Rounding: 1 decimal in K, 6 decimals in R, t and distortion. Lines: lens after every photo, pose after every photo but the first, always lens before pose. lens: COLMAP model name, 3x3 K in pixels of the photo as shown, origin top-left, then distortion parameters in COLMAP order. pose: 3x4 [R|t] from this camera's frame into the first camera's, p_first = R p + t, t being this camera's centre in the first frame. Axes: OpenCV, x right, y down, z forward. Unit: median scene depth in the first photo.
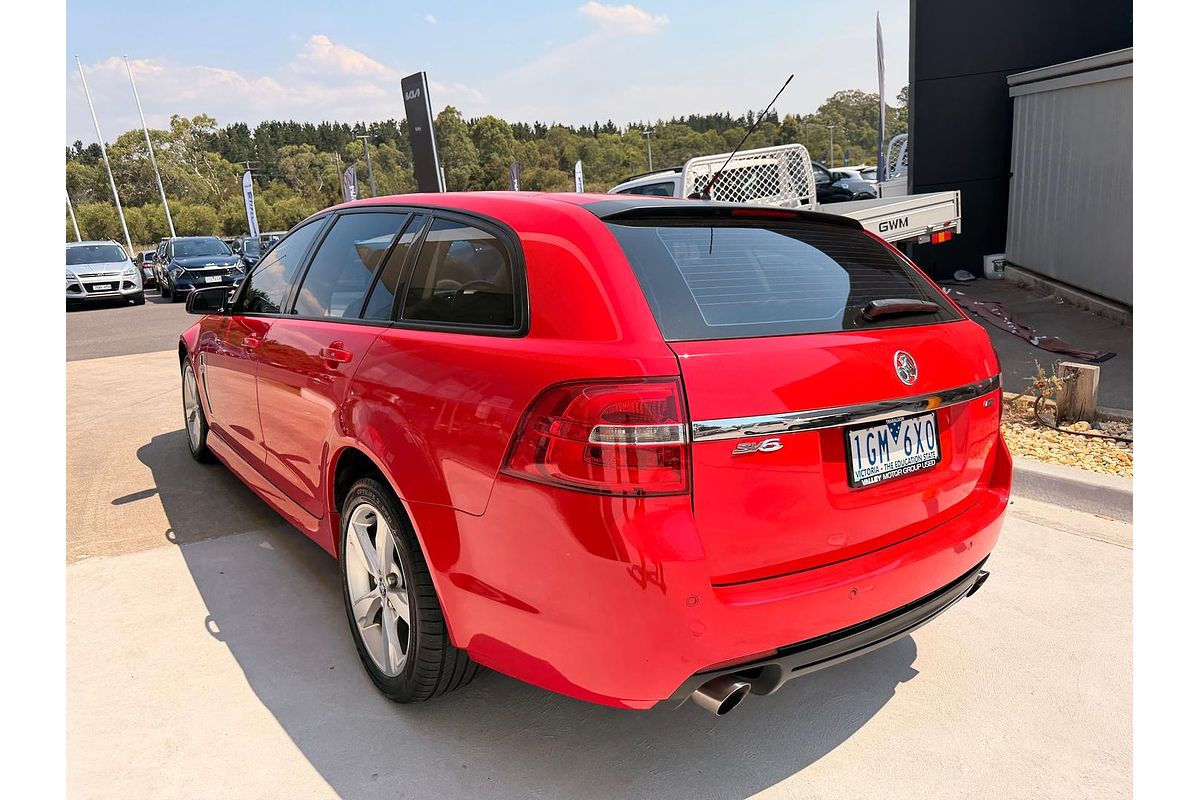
lens RADIAL K [[812.7, 0, 589.7], [0, 812.7, 392.8], [0, 0, 1]] dist [-0.015472, -0.005725]
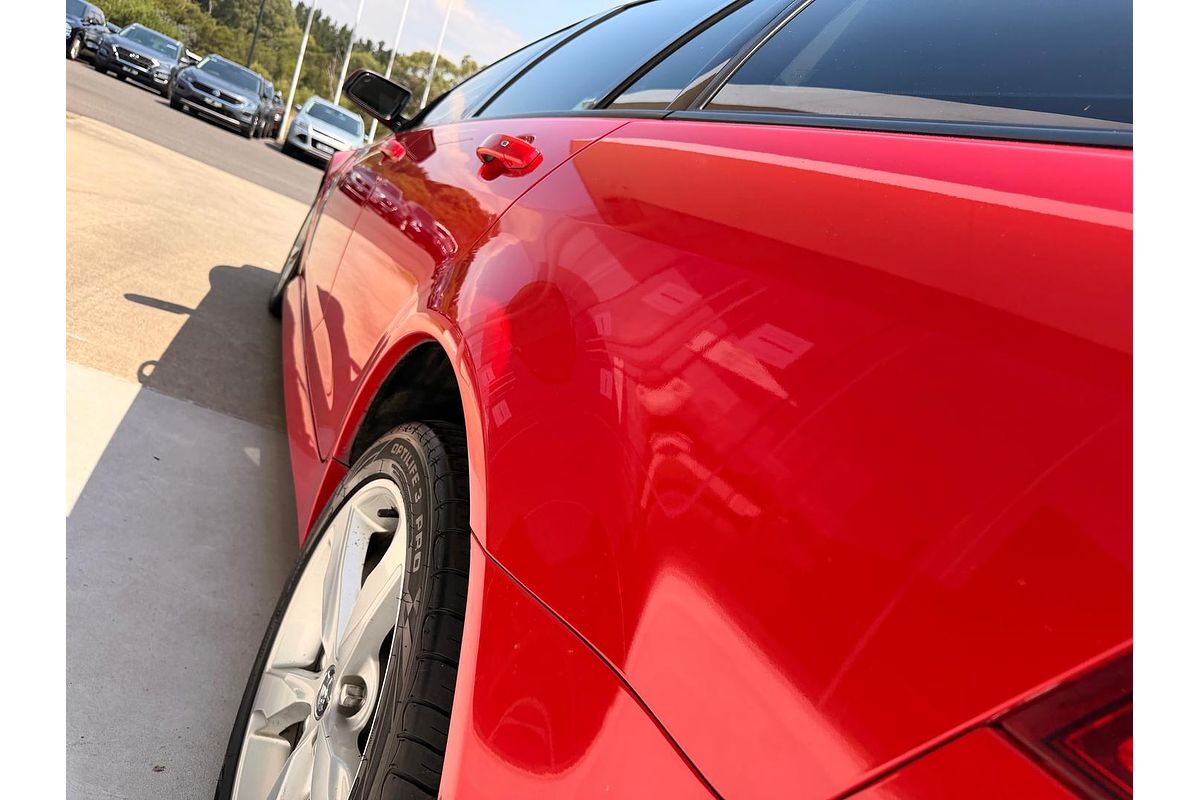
lens RADIAL K [[812.7, 0, 589.7], [0, 812.7, 392.8], [0, 0, 1]] dist [-0.015472, -0.005725]
pose [[0.869583, 0.468818, -0.155033, -0.100298], [-0.478254, 0.877769, -0.028173, 0.041624], [0.122875, 0.098644, 0.987507, 0.407419]]
